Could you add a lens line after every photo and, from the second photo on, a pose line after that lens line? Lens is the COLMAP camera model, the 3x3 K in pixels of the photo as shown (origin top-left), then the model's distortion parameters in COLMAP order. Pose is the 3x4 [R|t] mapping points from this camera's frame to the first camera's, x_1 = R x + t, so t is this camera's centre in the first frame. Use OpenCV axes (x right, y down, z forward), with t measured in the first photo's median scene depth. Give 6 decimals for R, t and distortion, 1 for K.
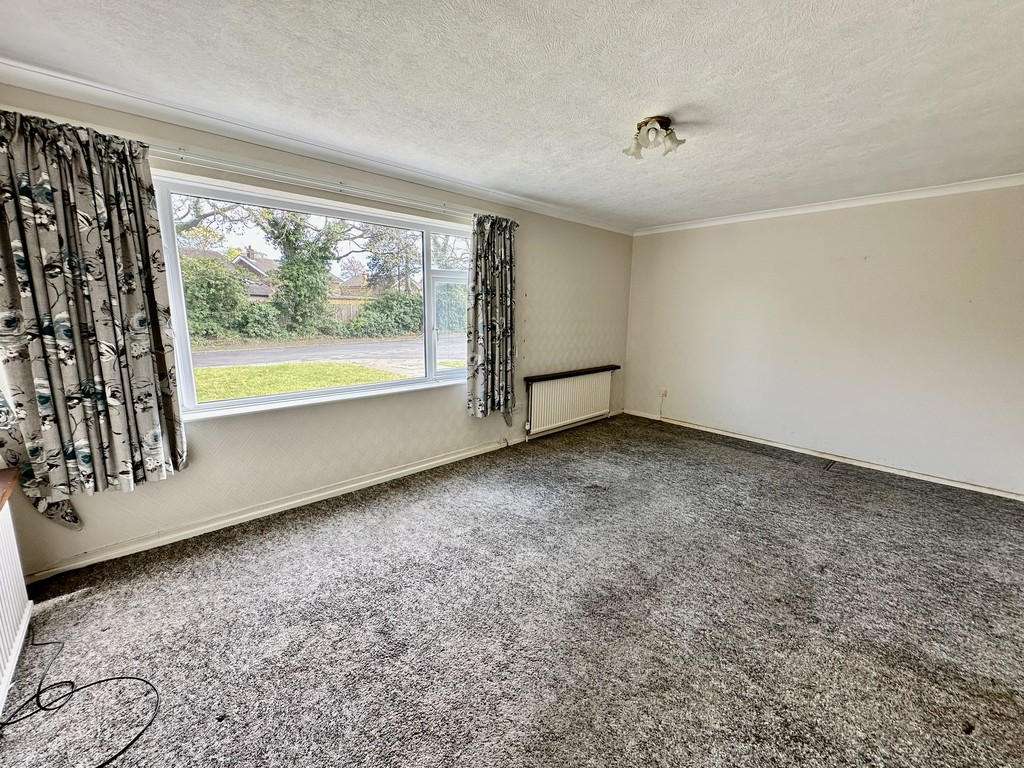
lens RADIAL K [[407.1, 0, 509.4], [0, 407.1, 383.1], [0, 0, 1]] dist [-0.000280, -0.002144]
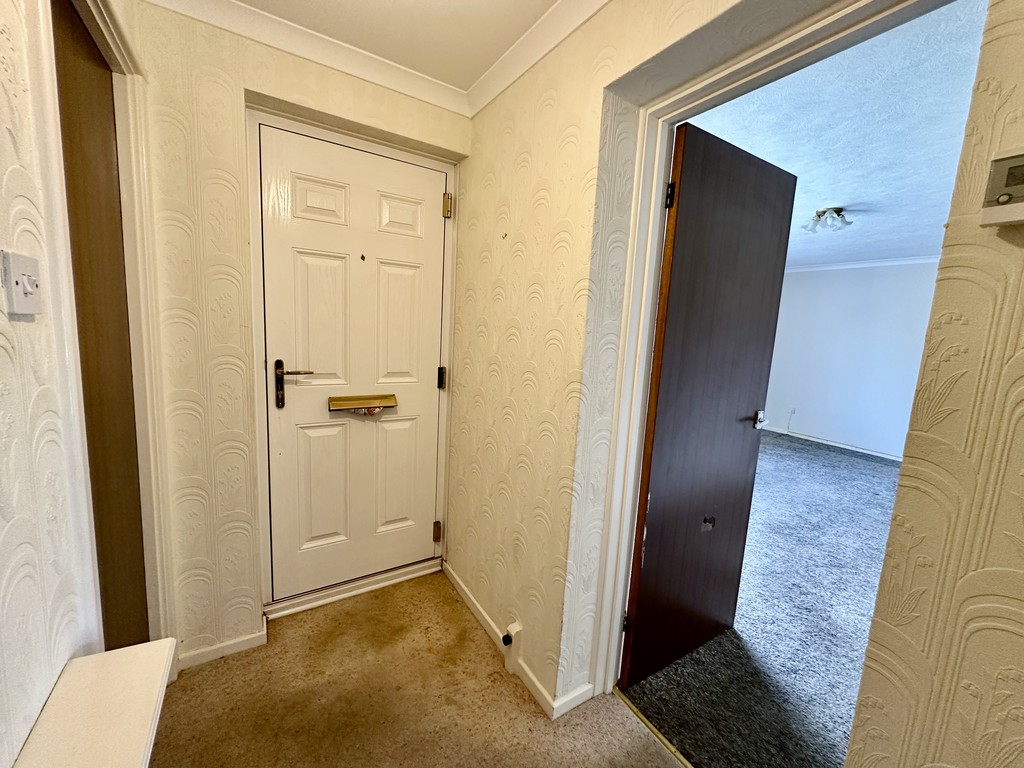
lens RADIAL K [[407.1, 0, 512.2], [0, 407.1, 380.2], [0, 0, 1]] dist [-0.000280, -0.002144]
pose [[0.982573, 0.068472, -0.172807, -0.371758], [-0.077021, 0.996091, -0.043257, 0.096039], [0.169169, 0.055813, 0.984005, -0.472954]]
